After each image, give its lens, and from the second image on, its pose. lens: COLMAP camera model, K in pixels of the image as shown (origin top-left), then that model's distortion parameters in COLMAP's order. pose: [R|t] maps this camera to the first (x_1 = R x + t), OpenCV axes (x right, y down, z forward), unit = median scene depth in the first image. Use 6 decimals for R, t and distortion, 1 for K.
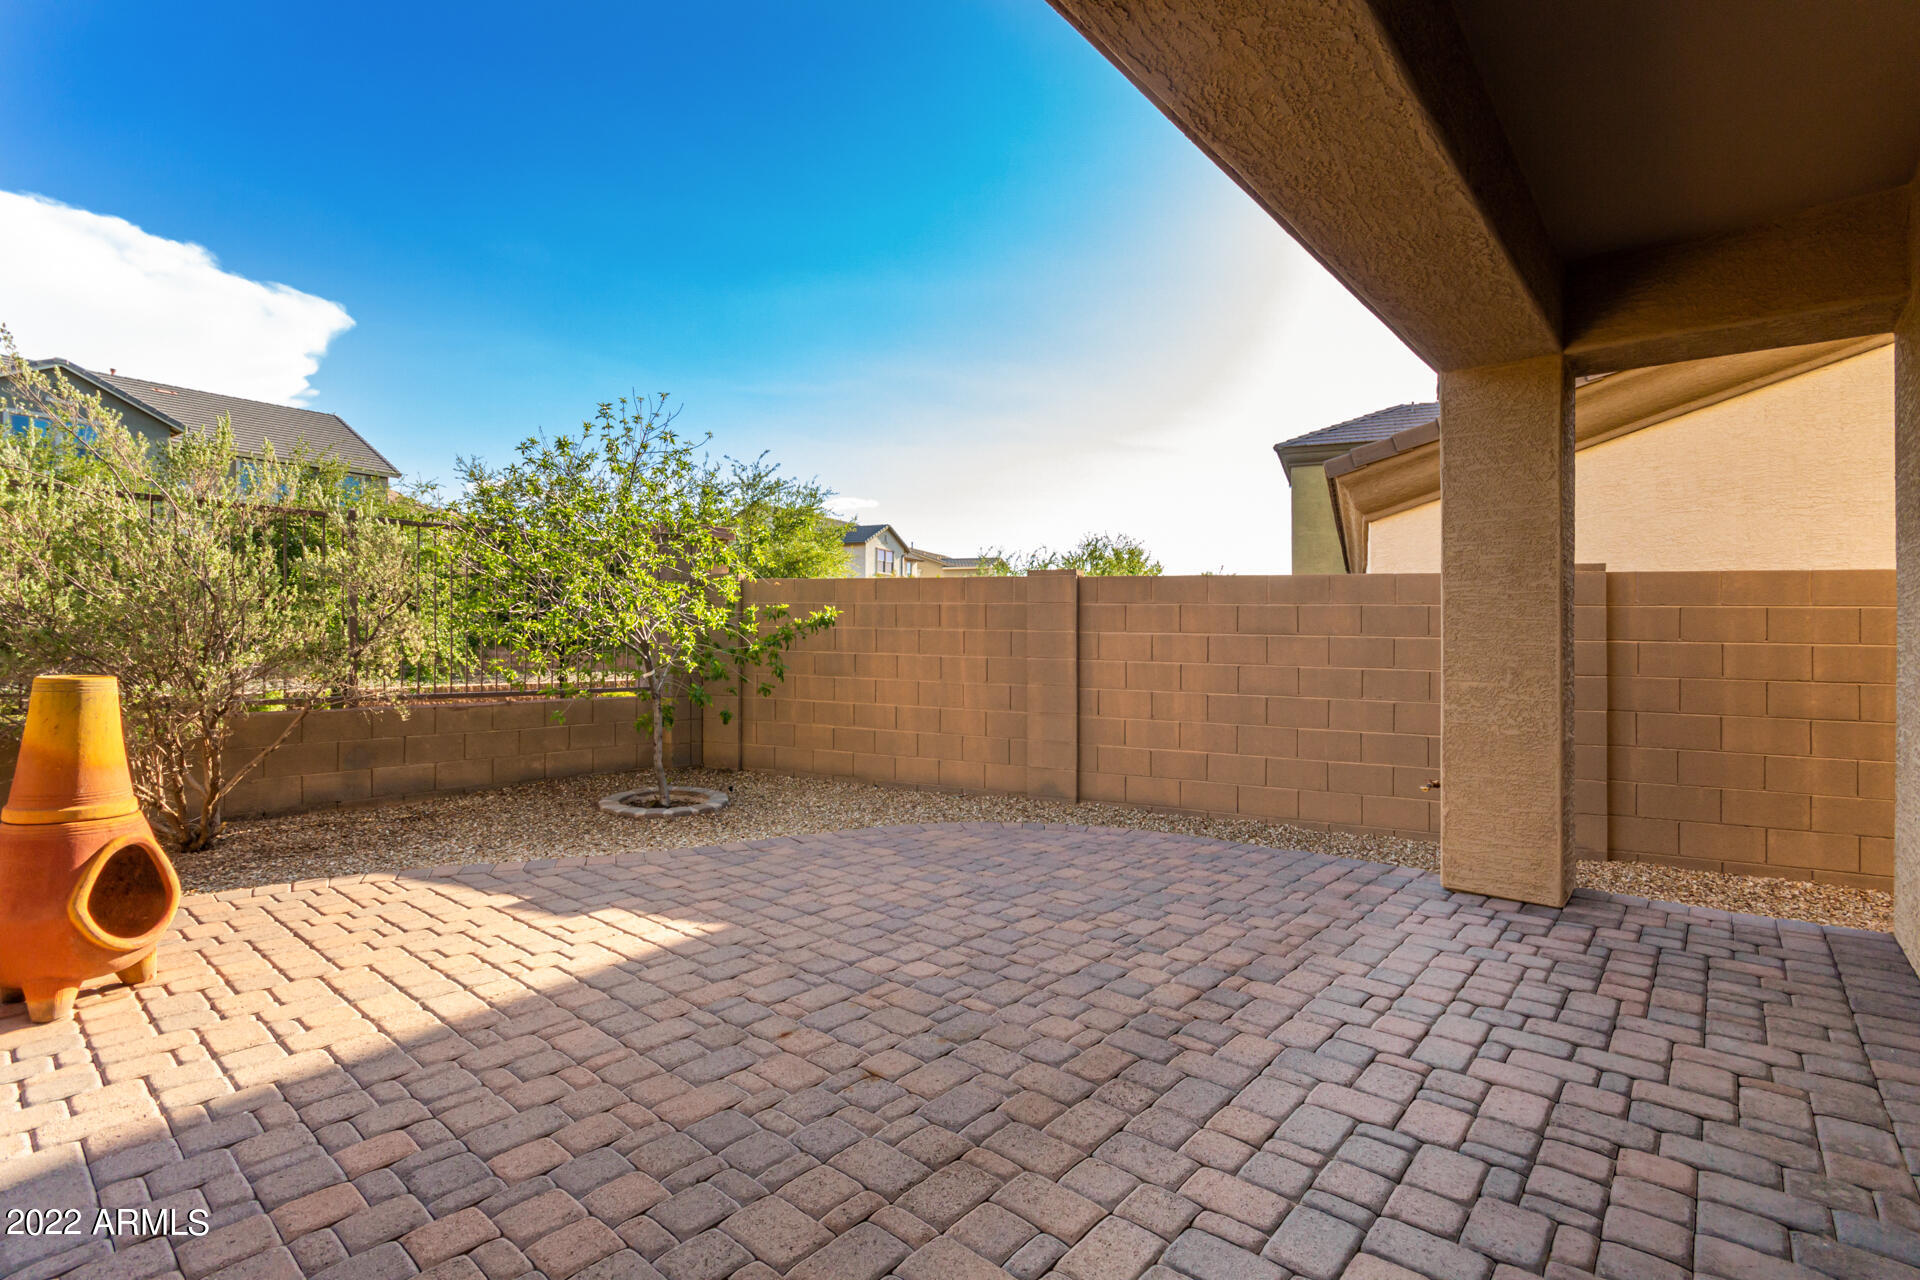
lens RADIAL K [[889.9, 0, 971.3], [0, 889.9, 660.5], [0, 0, 1]] dist [0.007065, 0.000508]
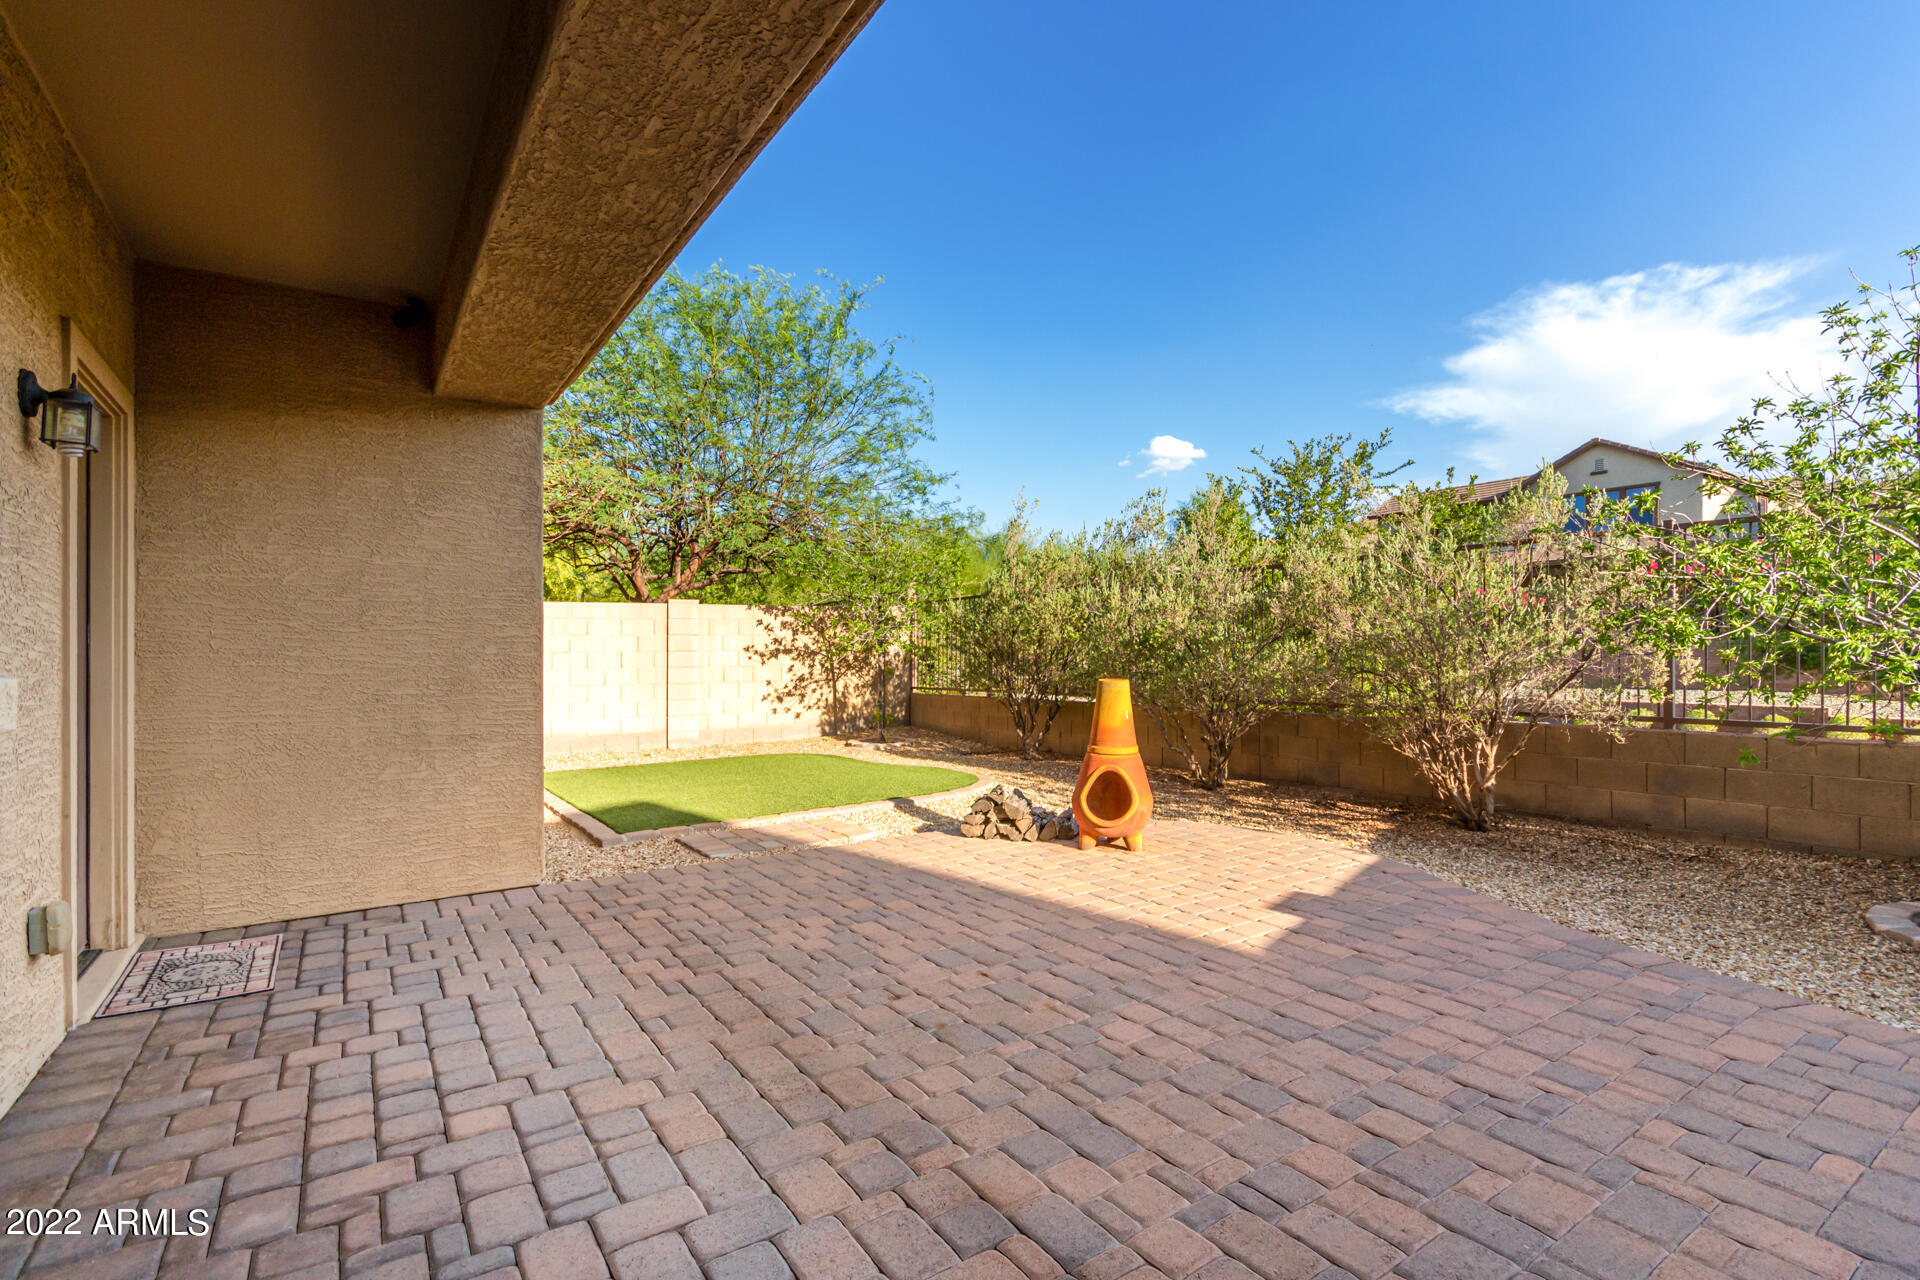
lens RADIAL K [[889.9, 0, 971.3], [0, 889.9, 660.5], [0, 0, 1]] dist [0.007065, 0.000508]
pose [[-0.256604, -0.005125, -0.966503, 0.852464], [-0.014968, 0.999887, -0.001328, -0.014596], [0.966401, 0.014125, -0.256652, 1.103721]]
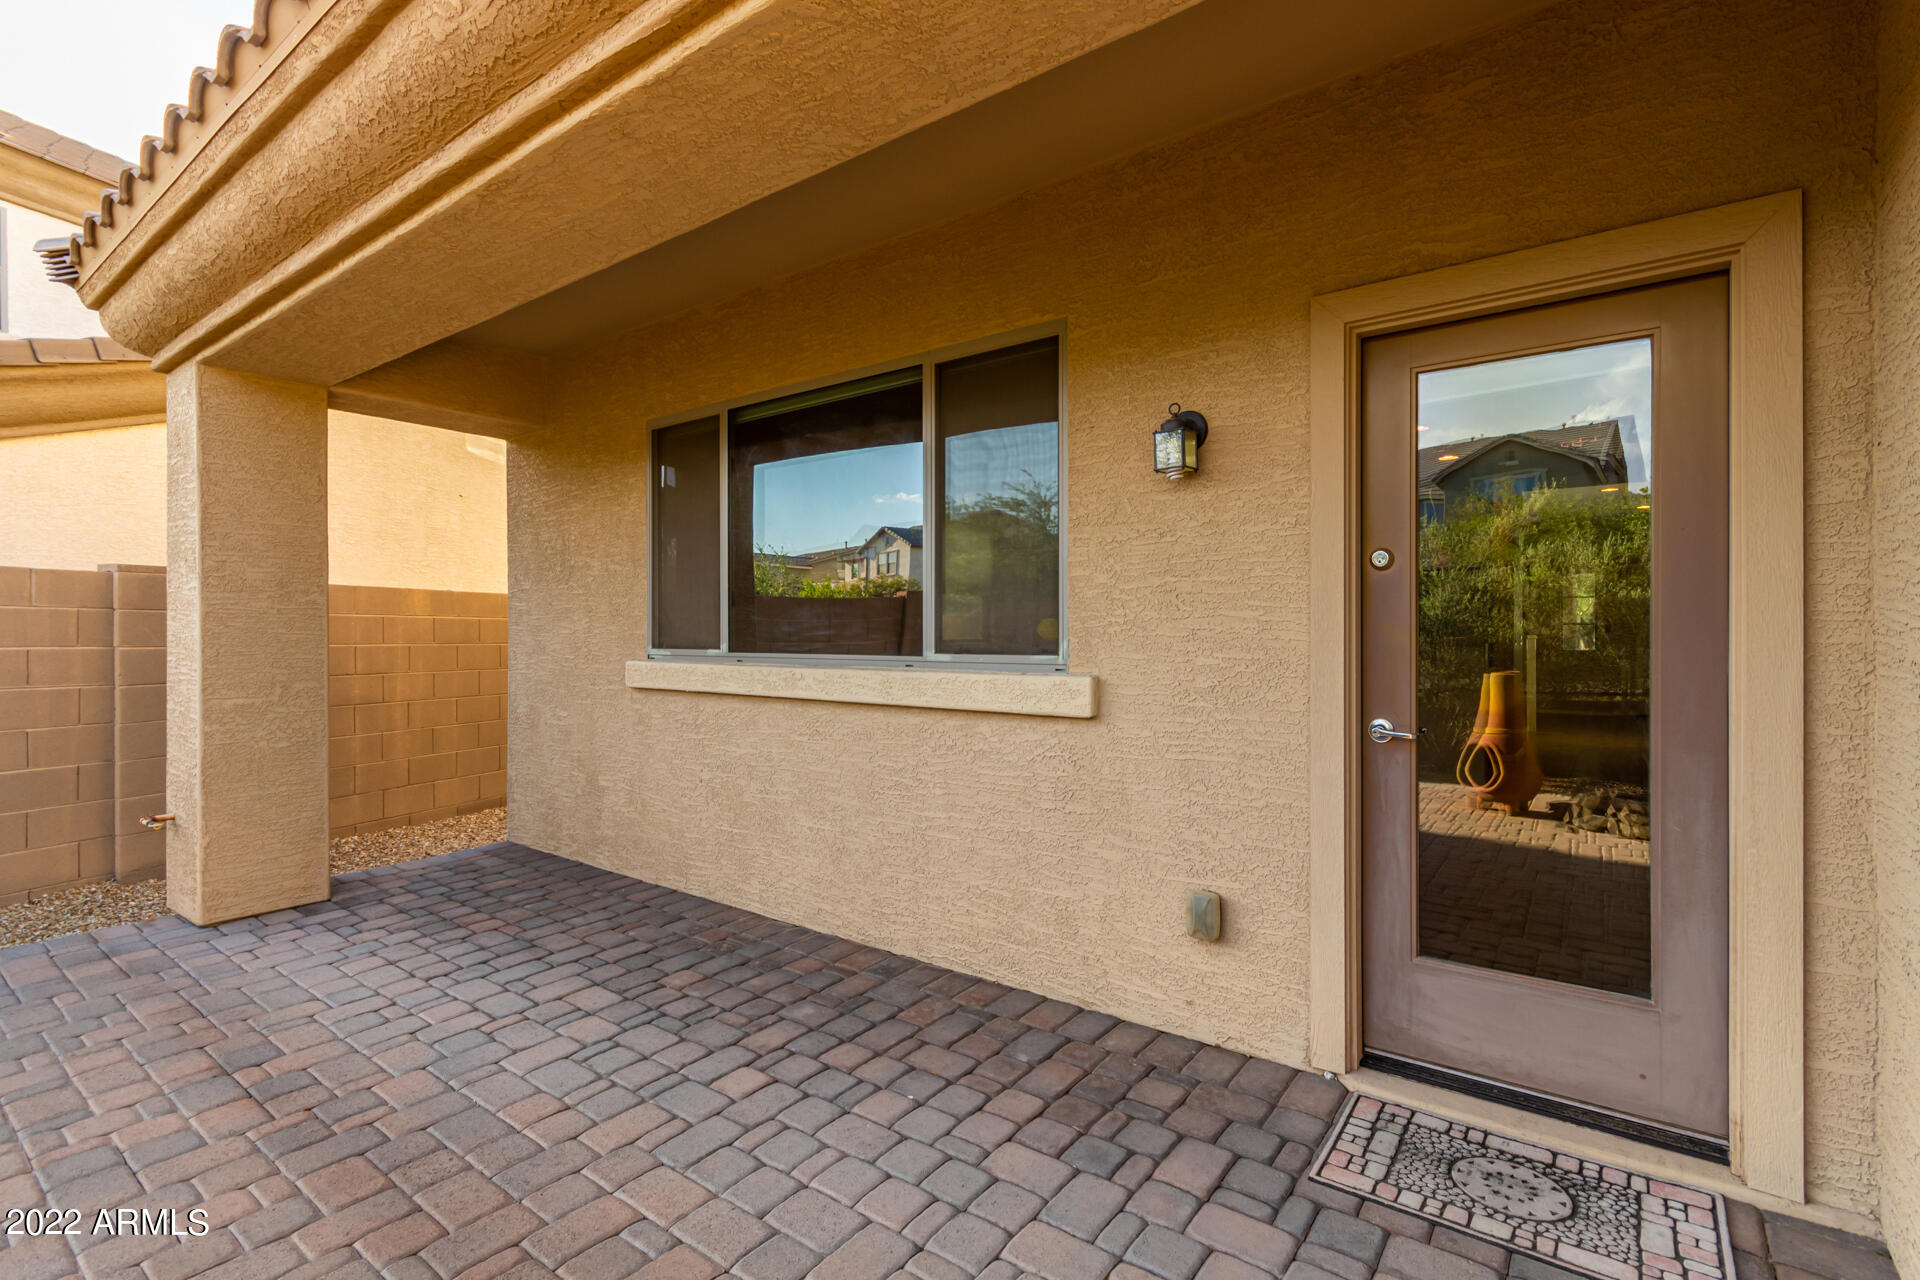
lens RADIAL K [[889.9, 0, 971.3], [0, 889.9, 660.5], [0, 0, 1]] dist [0.007065, 0.000508]
pose [[-0.059135, -0.046955, 0.997145, -0.574985], [0.026023, 0.998481, 0.048561, -0.056450], [-0.997911, 0.028820, -0.057824, 0.353278]]
